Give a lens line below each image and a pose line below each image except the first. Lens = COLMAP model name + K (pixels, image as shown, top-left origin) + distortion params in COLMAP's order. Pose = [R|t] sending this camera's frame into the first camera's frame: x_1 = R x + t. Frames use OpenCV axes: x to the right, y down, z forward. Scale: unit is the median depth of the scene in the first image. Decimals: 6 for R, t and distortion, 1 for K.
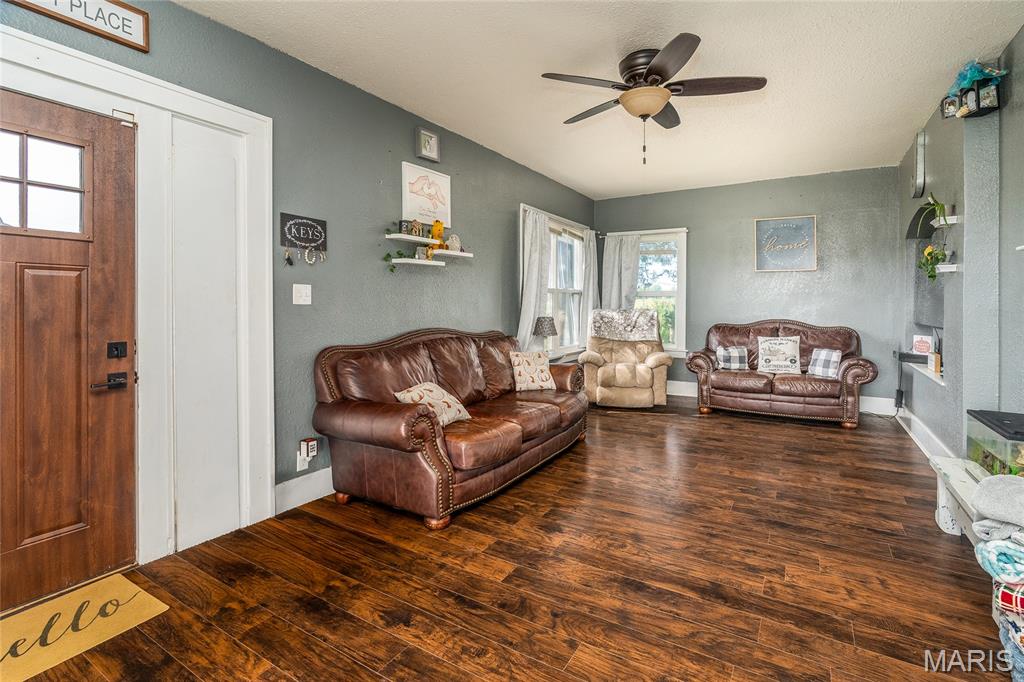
lens RADIAL K [[486.9, 0, 513.0], [0, 486.9, 303.7], [0, 0, 1]] dist [-0.003840, 0.000317]
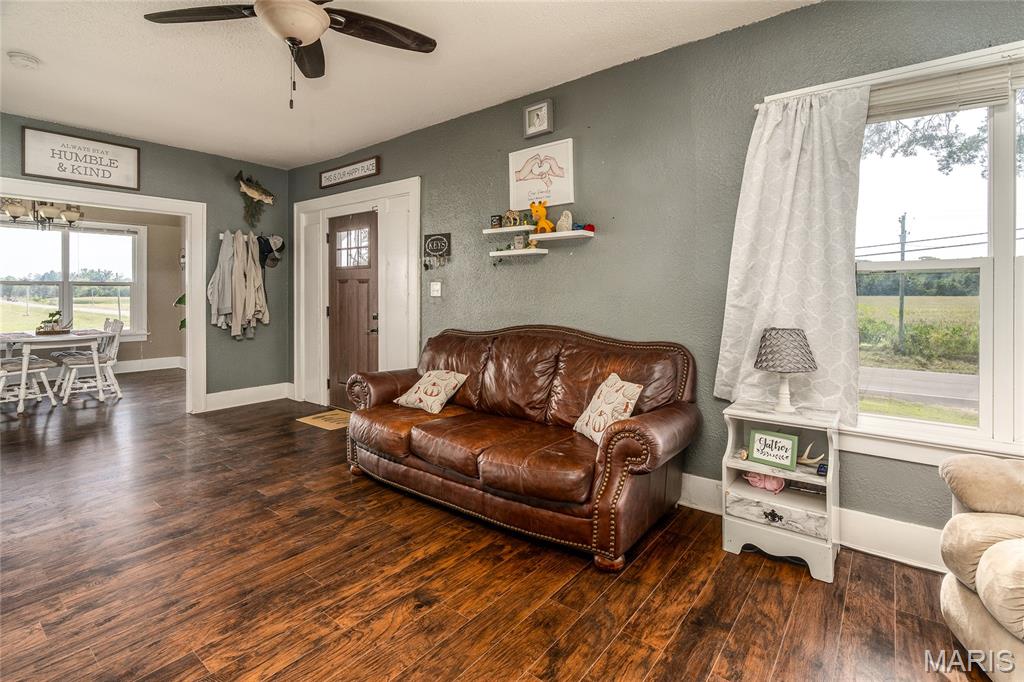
lens RADIAL K [[482.9, 0, 510.3], [0, 482.9, 294.1], [0, 0, 1]] dist [-0.003125, 0.000614]
pose [[-0.126635, 0.002994, -0.991945, 0.962944], [-0.001975, 0.999993, 0.003271, -0.009570], [0.991947, 0.002373, -0.126628, 1.434713]]
